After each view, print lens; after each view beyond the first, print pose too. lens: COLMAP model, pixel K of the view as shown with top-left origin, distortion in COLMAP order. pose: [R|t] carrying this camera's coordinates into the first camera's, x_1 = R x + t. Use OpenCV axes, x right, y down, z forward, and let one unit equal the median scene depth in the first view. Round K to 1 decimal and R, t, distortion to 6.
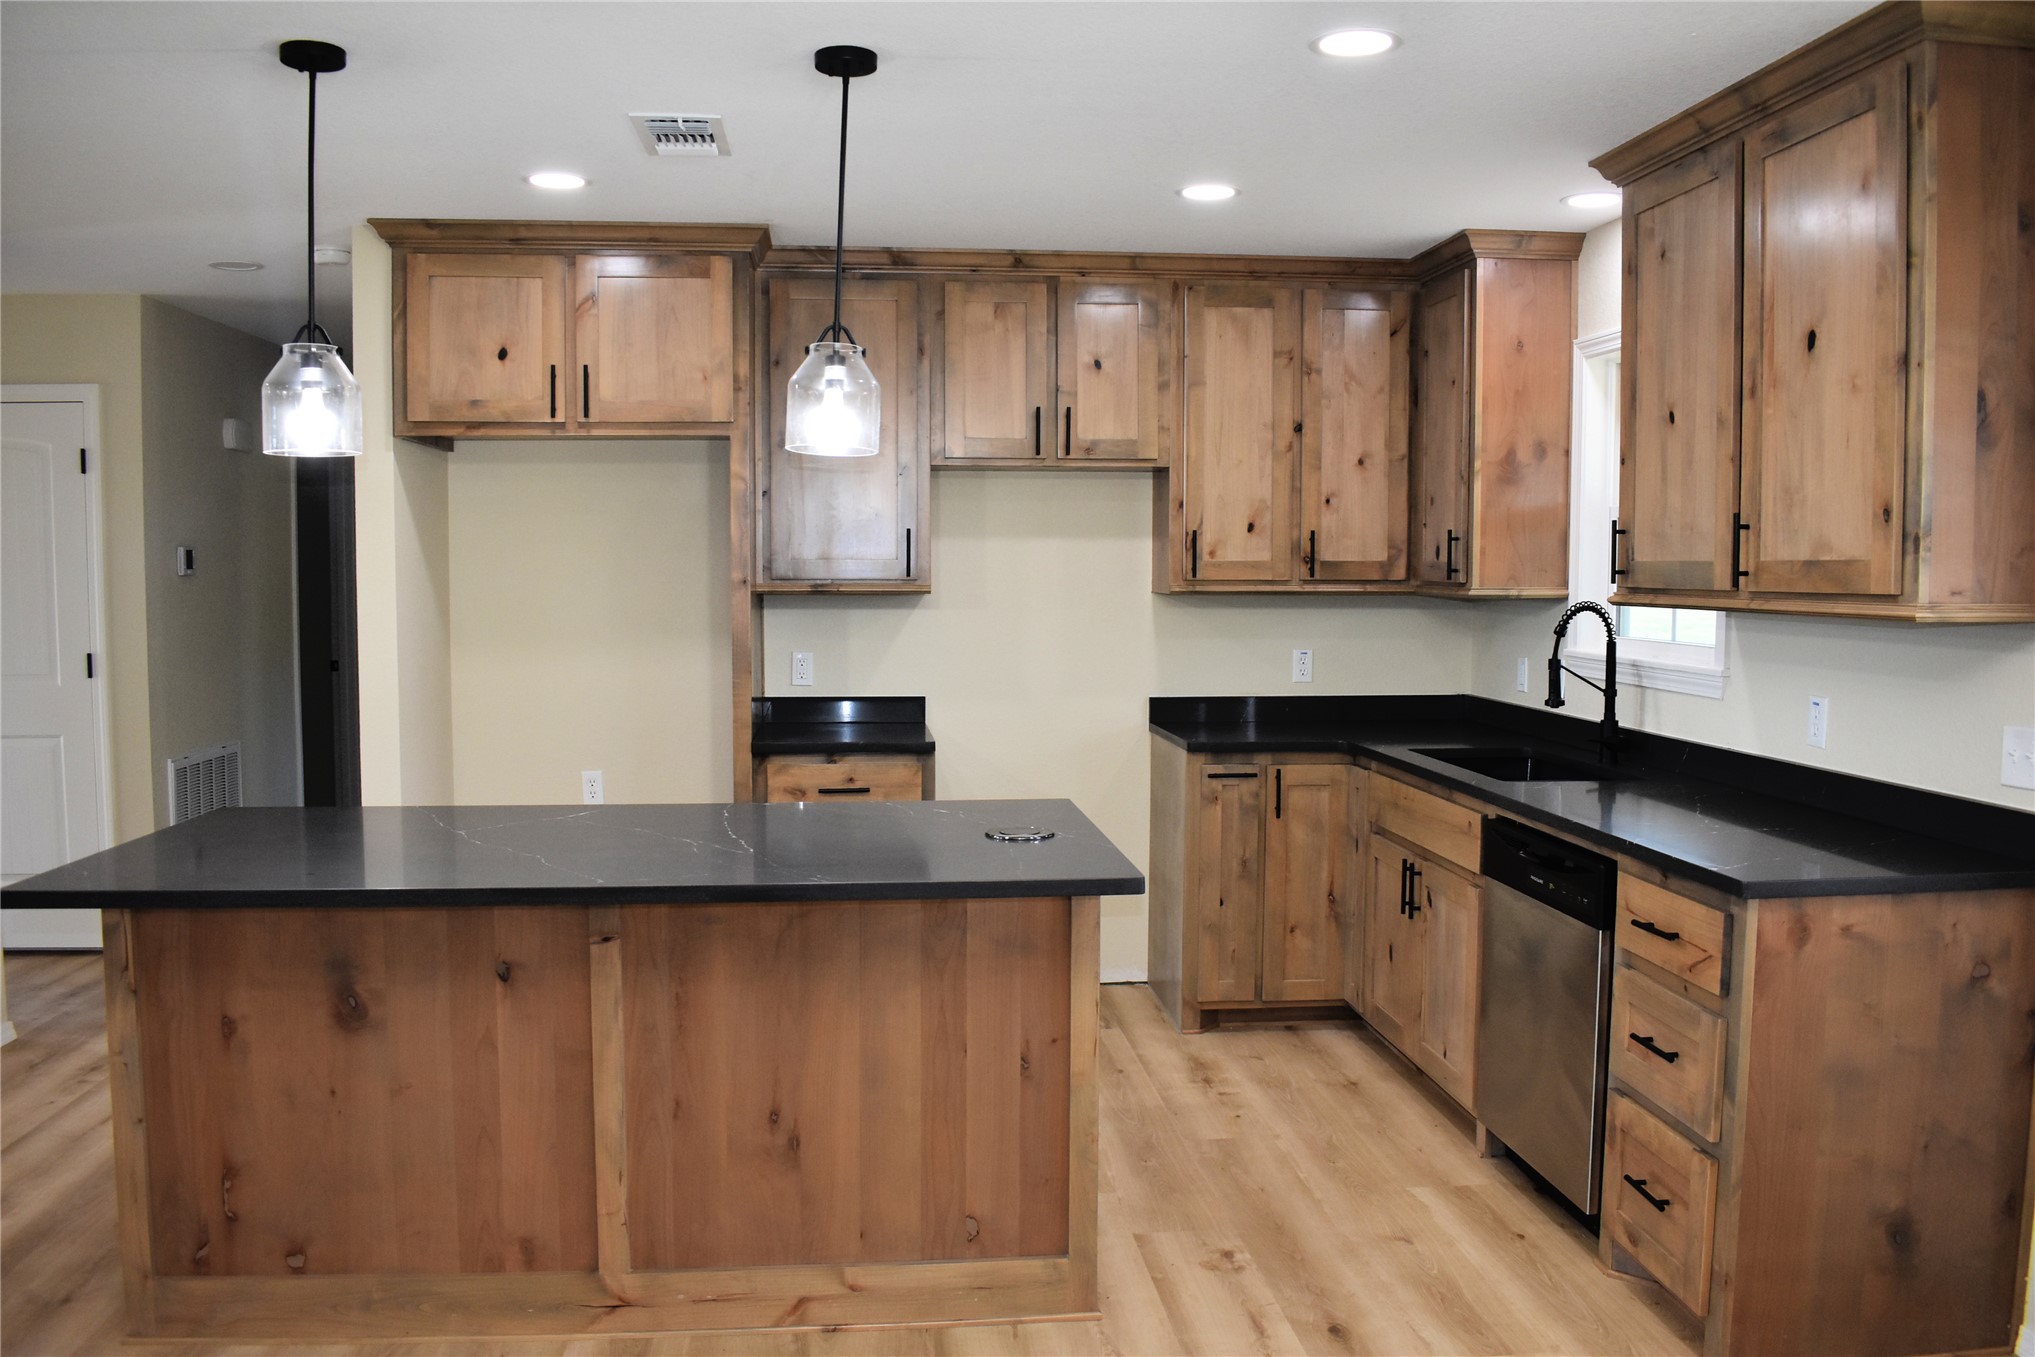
lens RADIAL K [[1595.0, 0, 1020.2], [0, 1595.0, 672.1], [0, 0, 1]] dist [-0.082476, -0.001197]
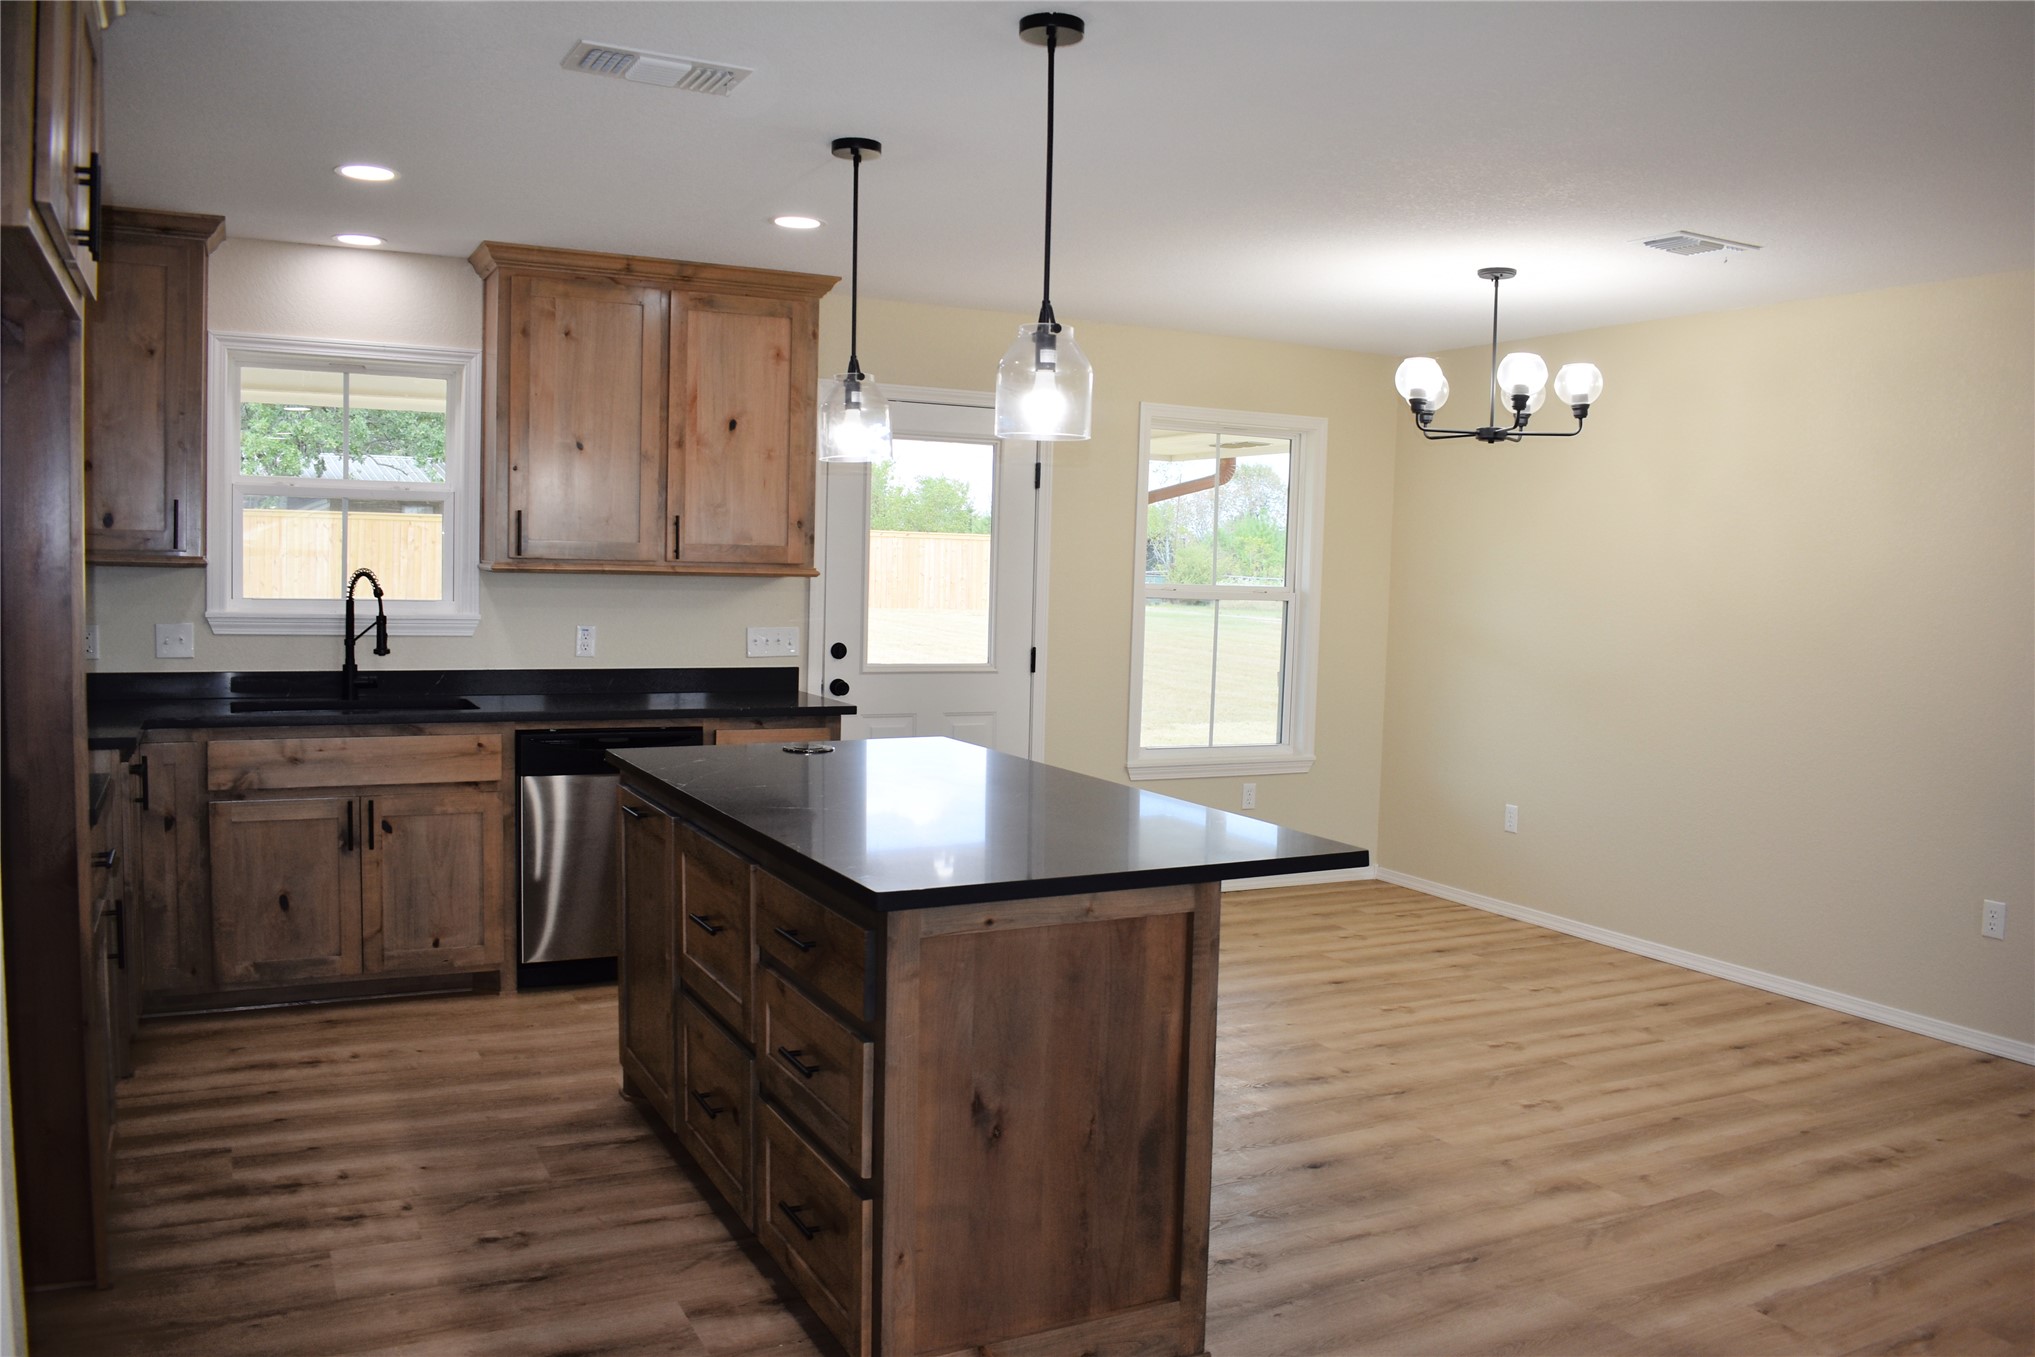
lens RADIAL K [[1595.0, 0, 1020.2], [0, 1595.0, 672.1], [0, 0, 1]] dist [-0.082476, -0.001197]
pose [[-0.349303, -0.075472, 0.933965, -1.078424], [0.038389, 0.994761, 0.094743, -0.068638], [-0.936223, 0.068948, -0.344576, 1.055427]]
